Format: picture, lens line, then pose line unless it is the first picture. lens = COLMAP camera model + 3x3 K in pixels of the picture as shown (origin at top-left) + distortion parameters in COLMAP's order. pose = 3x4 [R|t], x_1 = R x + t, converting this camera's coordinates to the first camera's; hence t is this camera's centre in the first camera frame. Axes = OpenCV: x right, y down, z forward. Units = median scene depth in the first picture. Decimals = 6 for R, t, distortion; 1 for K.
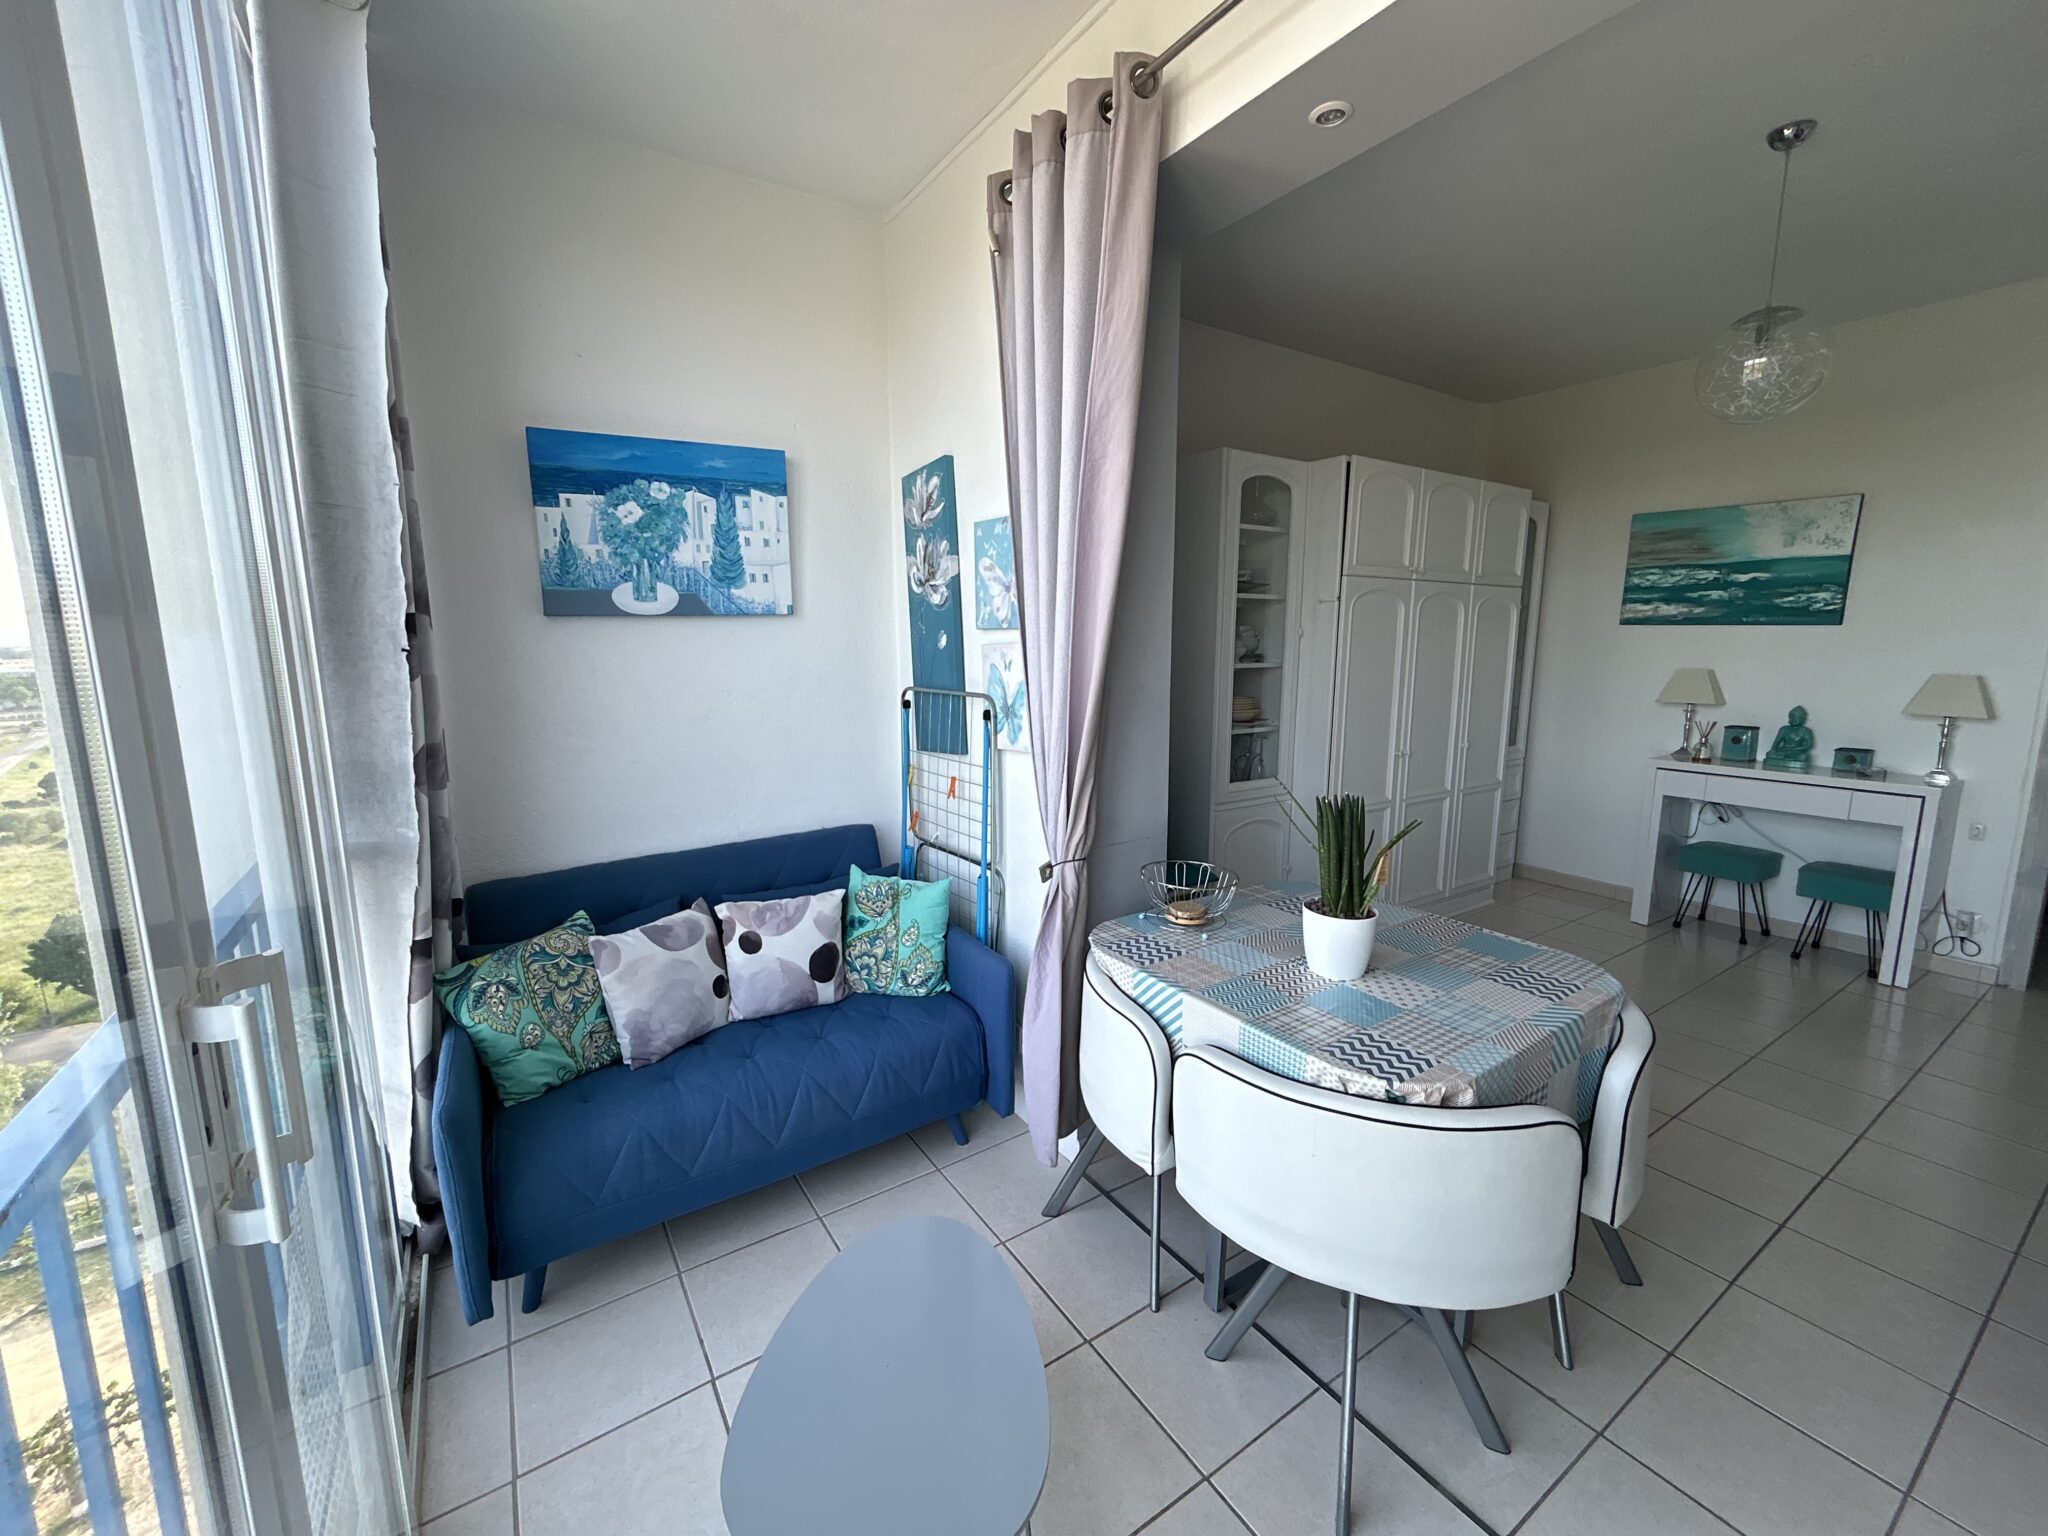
lens RADIAL K [[828.6, 0, 1021.4], [0, 828.6, 766.8], [0, 0, 1]] dist [-0.000492, 0.000422]
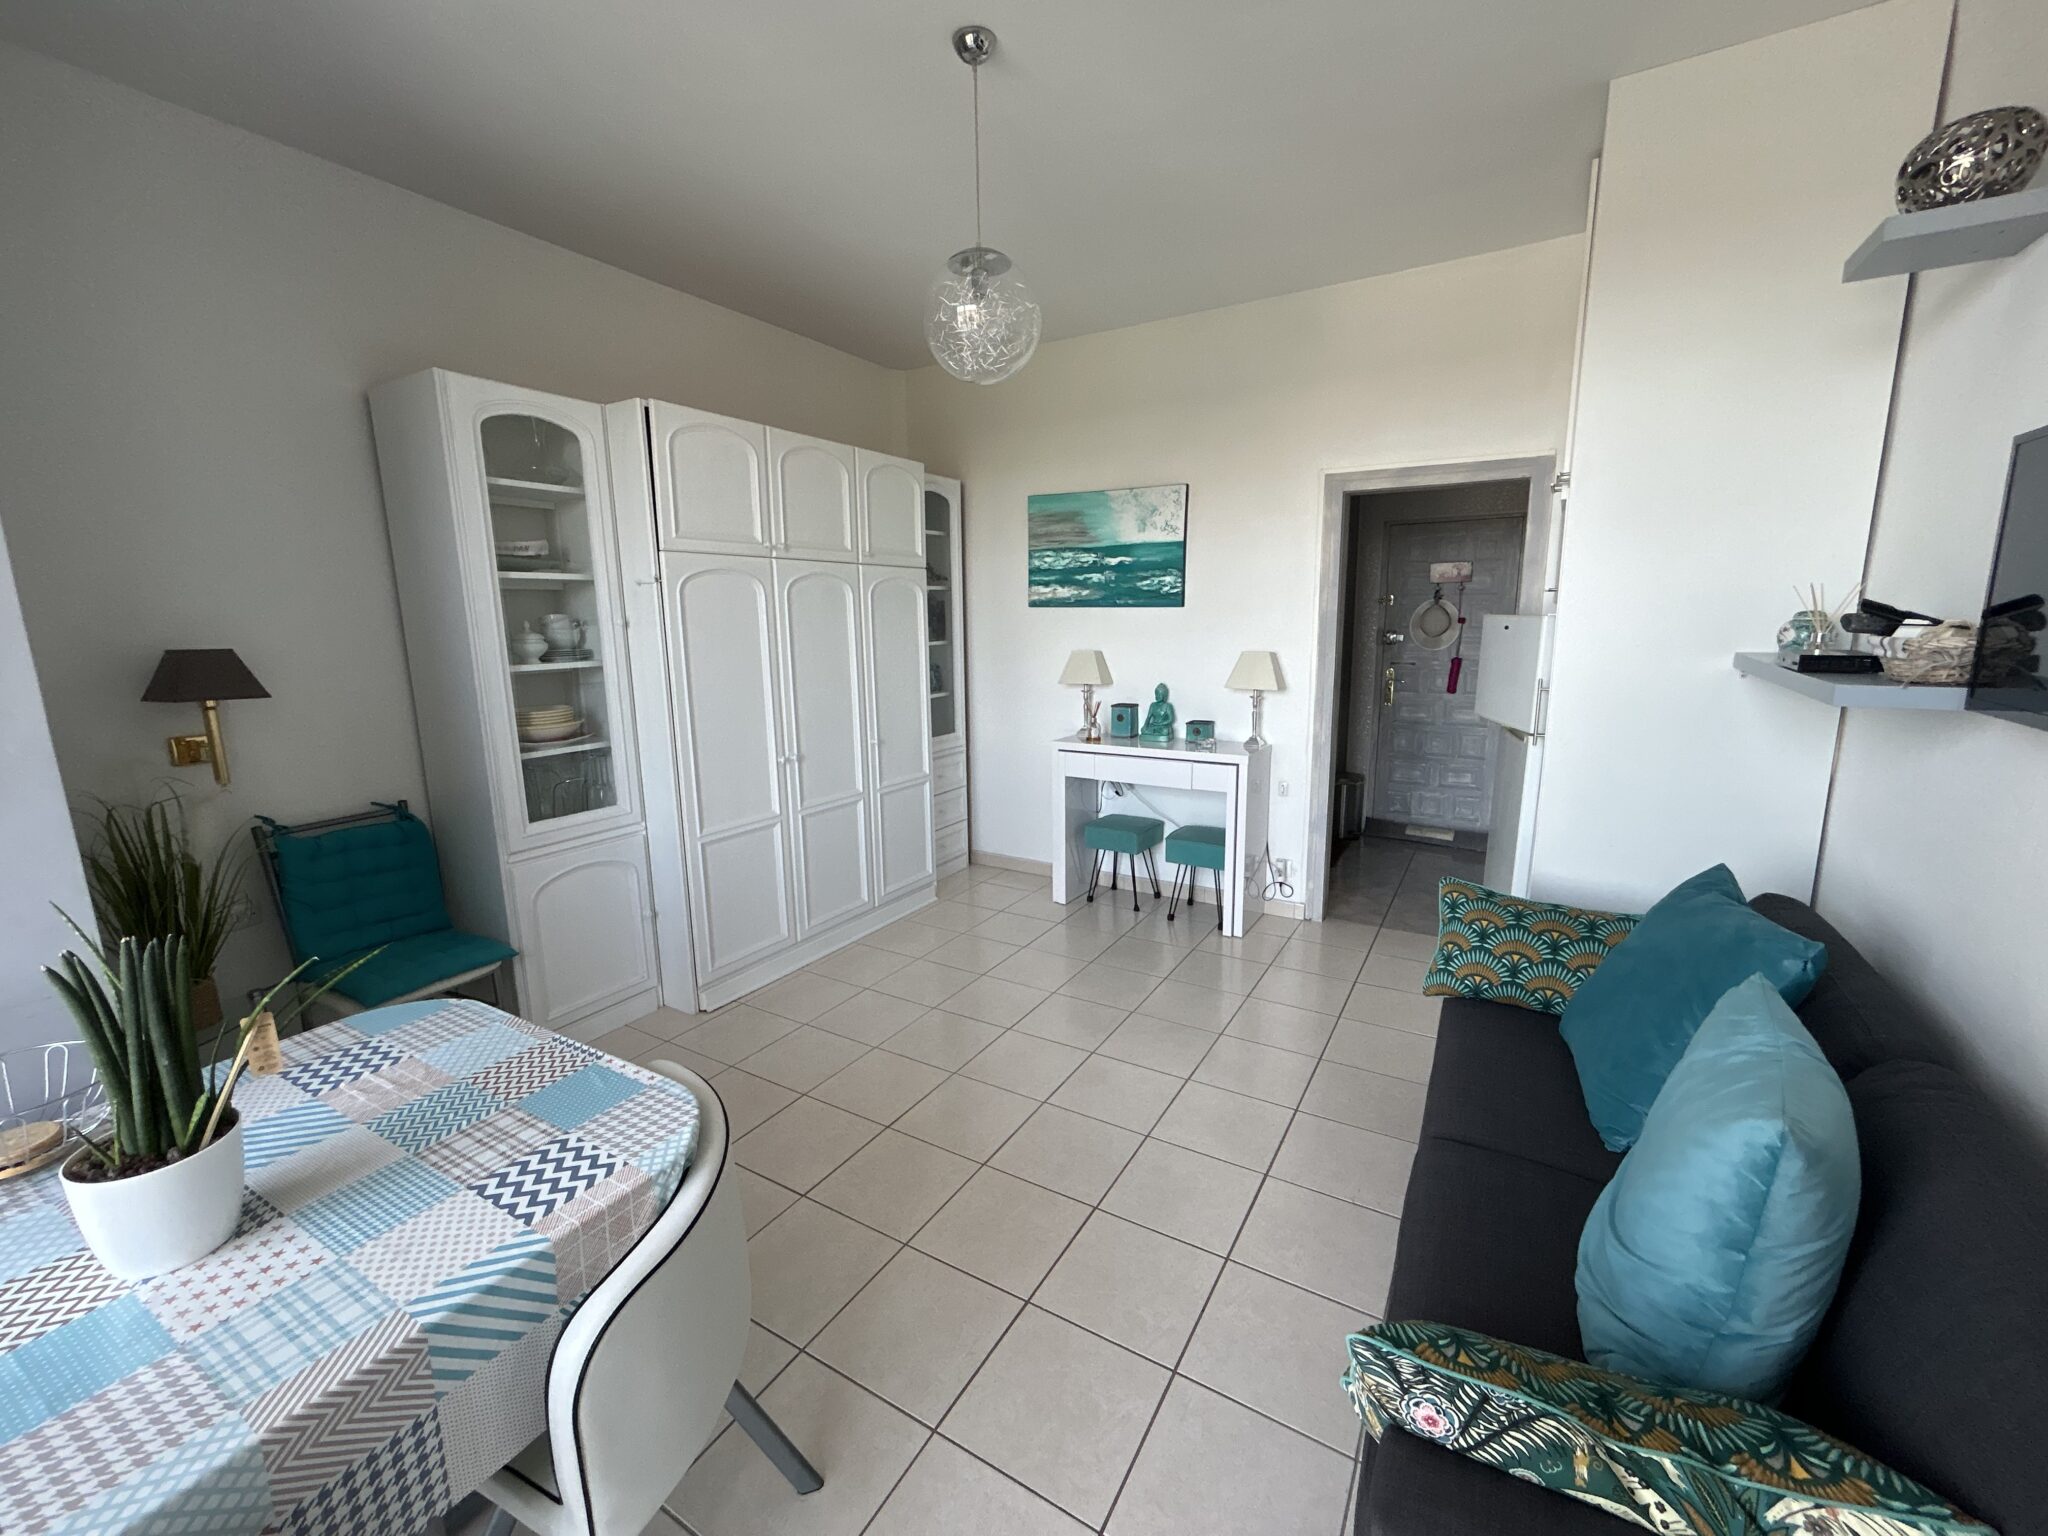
lens RADIAL K [[828.6, 0, 1021.4], [0, 828.6, 766.8], [0, 0, 1]] dist [-0.000492, 0.000422]
pose [[0.900826, -0.090109, 0.424728, 0.430852], [0.079530, 0.995921, 0.042613, -0.035699], [-0.426835, -0.004609, 0.904318, 0.154685]]
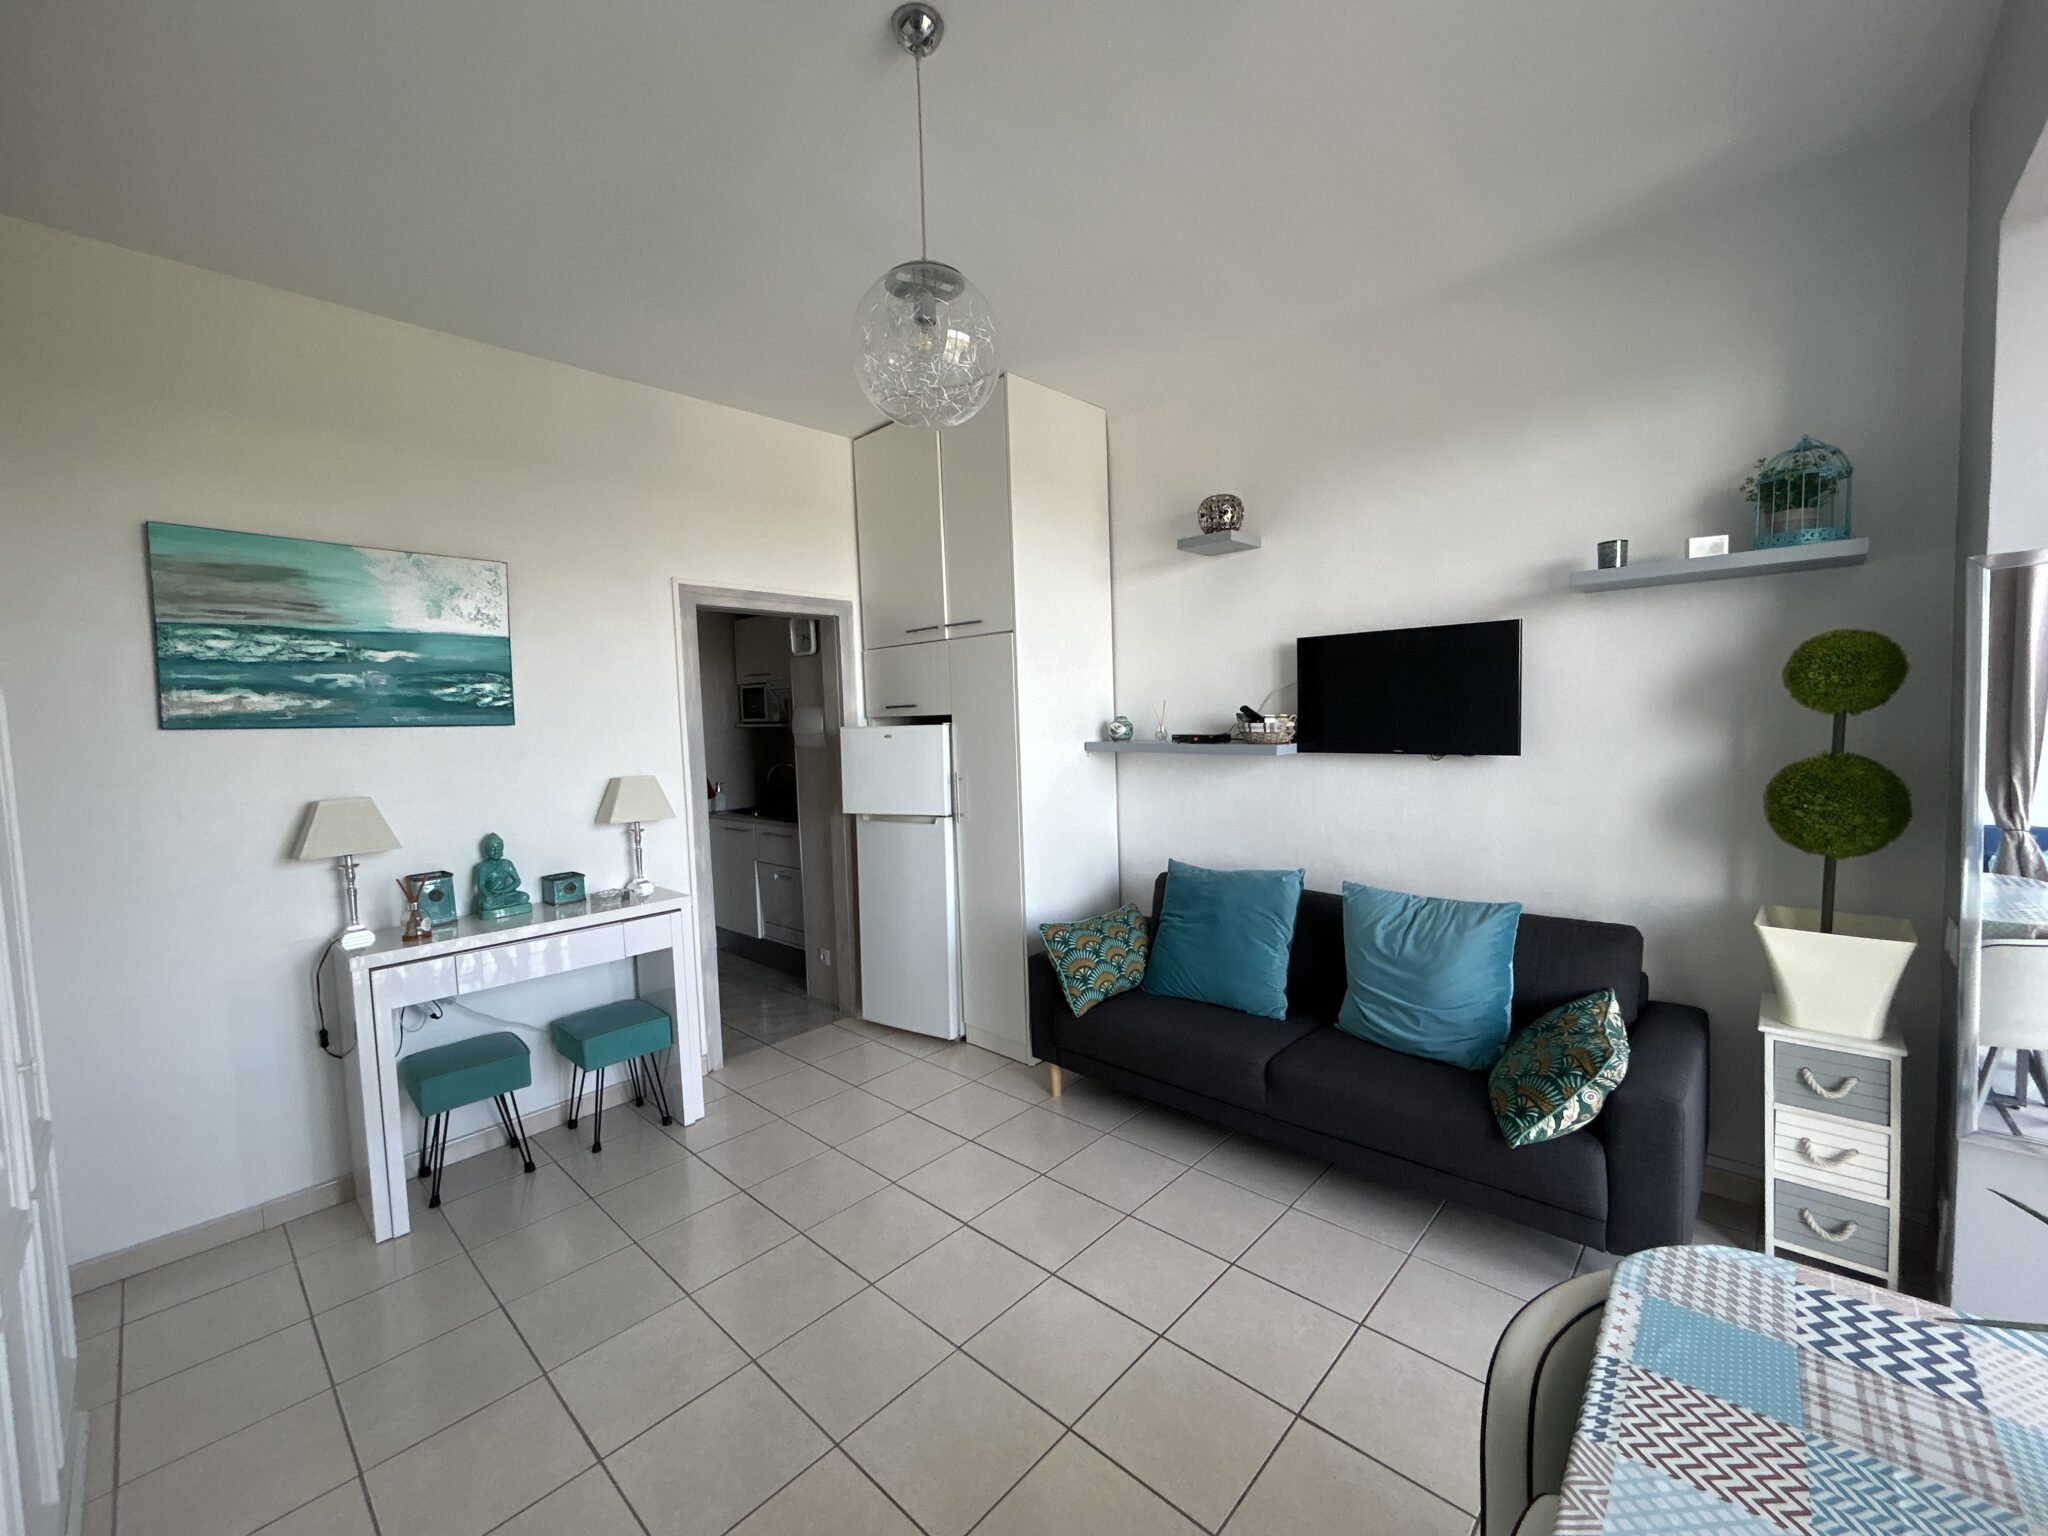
lens RADIAL K [[827.4, 0, 1022.4], [0, 827.4, 764.0], [0, 0, 1]] dist [0.000666, 0.000680]
pose [[-0.237314, -0.046042, 0.970341, 0.149485], [0.182263, 0.979027, 0.091030, -0.158127], [-0.954181, 0.198460, -0.223945, 0.964531]]
